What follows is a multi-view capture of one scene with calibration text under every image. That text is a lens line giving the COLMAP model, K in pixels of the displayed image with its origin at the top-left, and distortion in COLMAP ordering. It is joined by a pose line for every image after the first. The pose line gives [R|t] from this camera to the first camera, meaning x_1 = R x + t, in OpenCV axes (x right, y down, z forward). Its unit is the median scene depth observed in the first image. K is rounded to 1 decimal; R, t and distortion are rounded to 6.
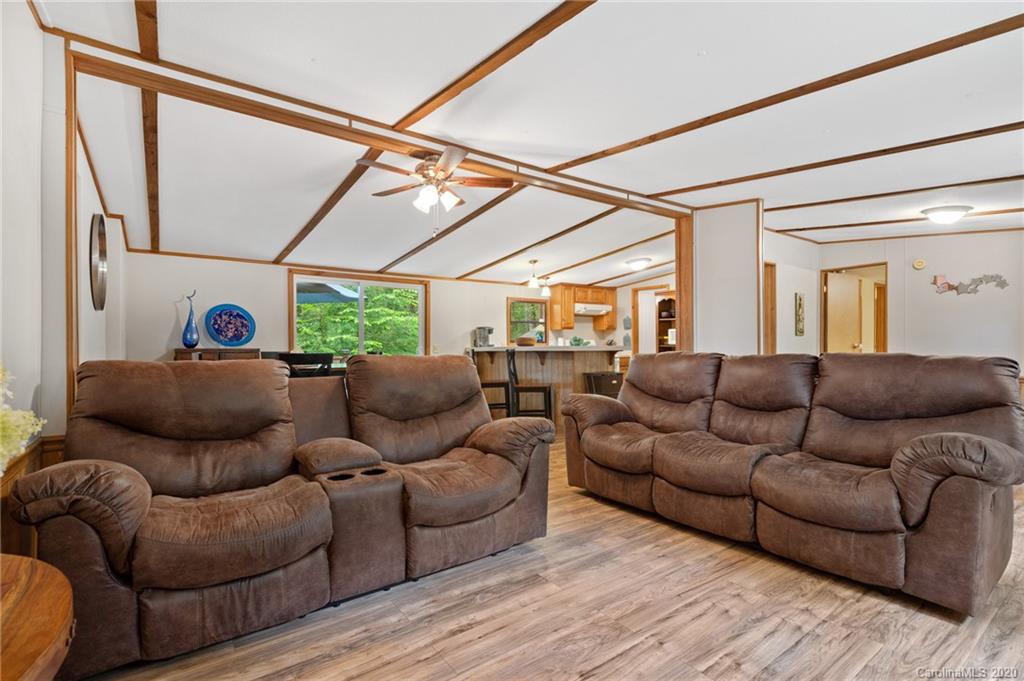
lens RADIAL K [[467.9, 0, 505.6], [0, 467.9, 342.3], [0, 0, 1]] dist [0.002263, -0.000678]
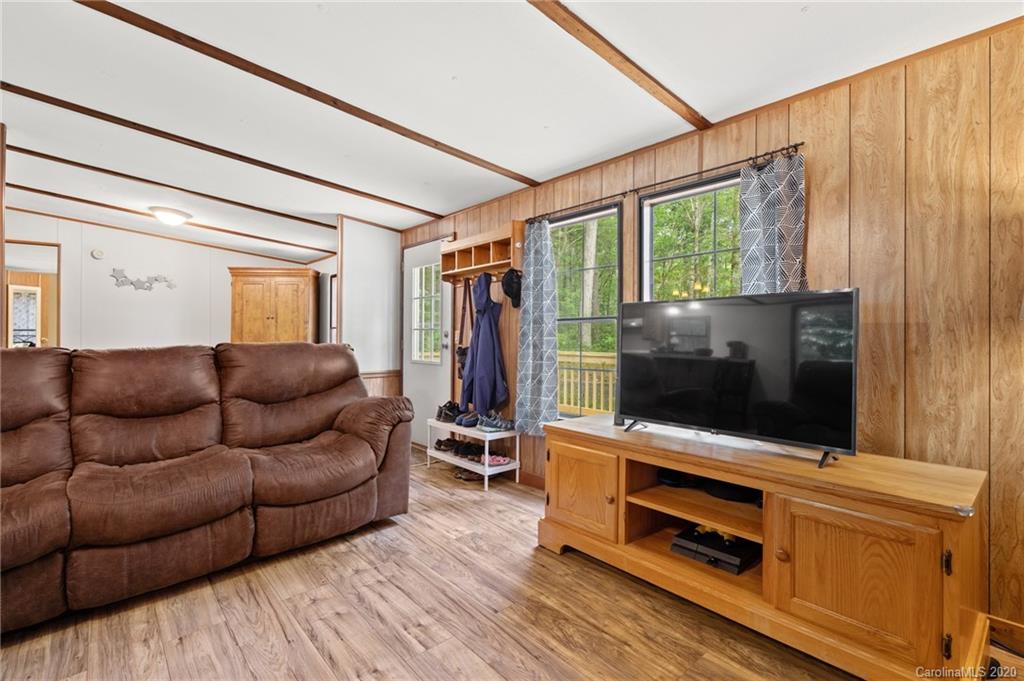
lens RADIAL K [[467.9, 0, 517.5], [0, 467.9, 323.8], [0, 0, 1]] dist [0.002263, -0.000678]
pose [[-0.098319, 0.028654, 0.994742, -0.458015], [-0.002232, 0.999577, -0.029014, 0.011177], [-0.995152, -0.005073, -0.098214, 0.639285]]
